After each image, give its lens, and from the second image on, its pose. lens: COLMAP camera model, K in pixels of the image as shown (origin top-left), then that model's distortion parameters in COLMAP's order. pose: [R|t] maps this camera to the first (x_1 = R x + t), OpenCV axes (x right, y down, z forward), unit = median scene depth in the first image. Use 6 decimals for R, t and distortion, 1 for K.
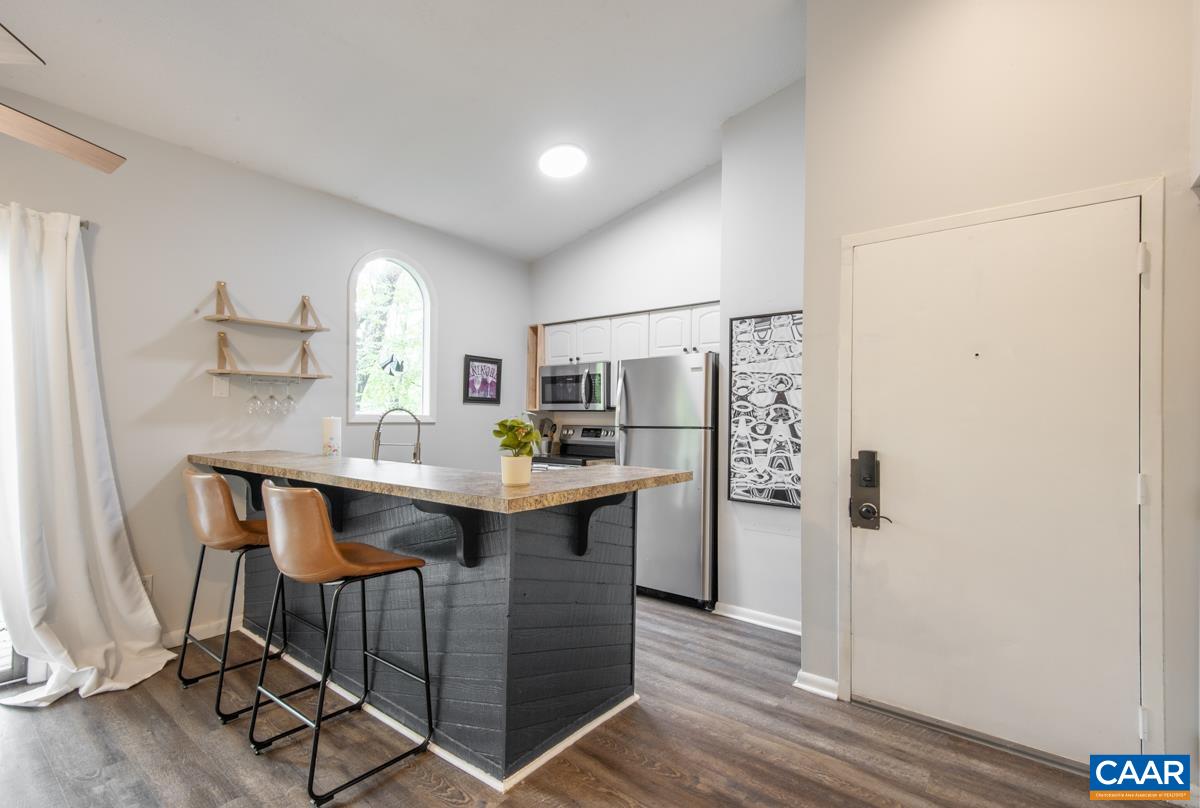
lens RADIAL K [[552.4, 0, 599.1], [0, 552.4, 405.8], [0, 0, 1]] dist [0.017081, 0.005491]
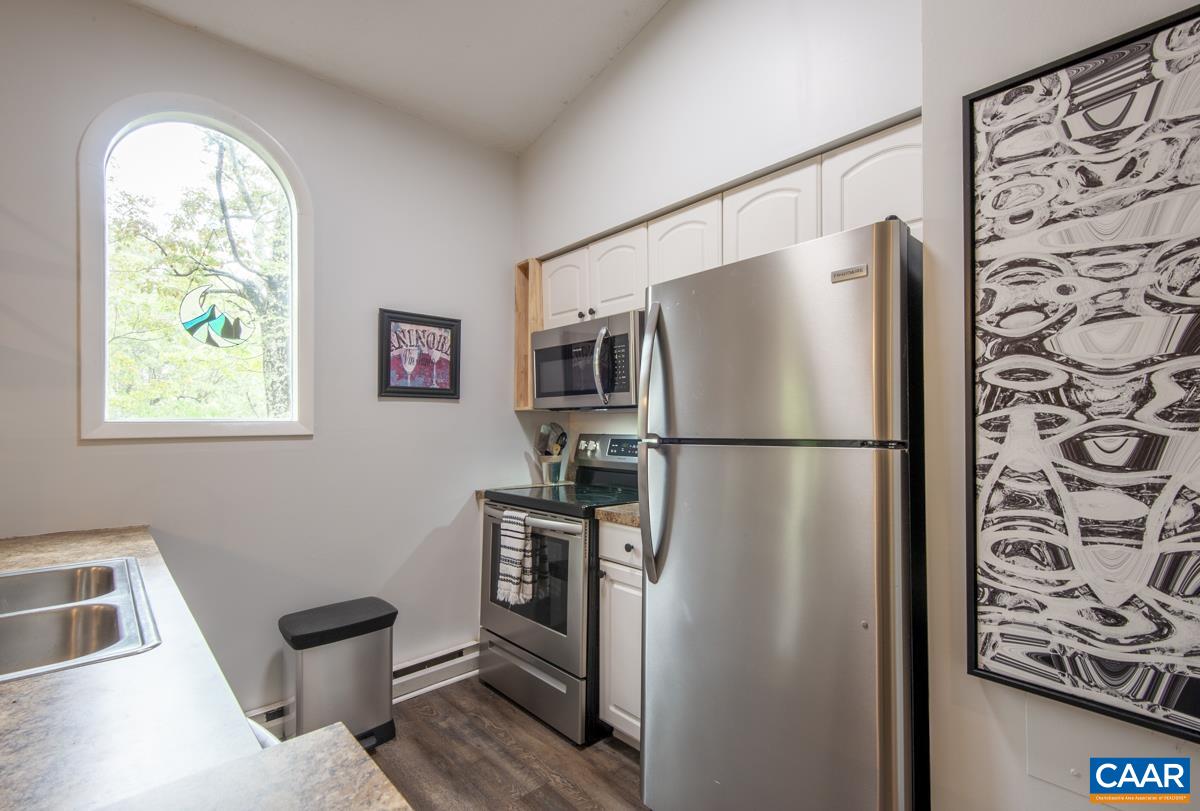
lens RADIAL K [[552.4, 0, 602.2], [0, 552.4, 414.5], [0, 0, 1]] dist [0.017081, 0.005491]
pose [[0.985096, -0.020168, -0.170821, 0.084881], [0.021622, 0.999744, 0.006655, 0.016562], [0.170643, -0.010249, 0.985280, 0.653343]]
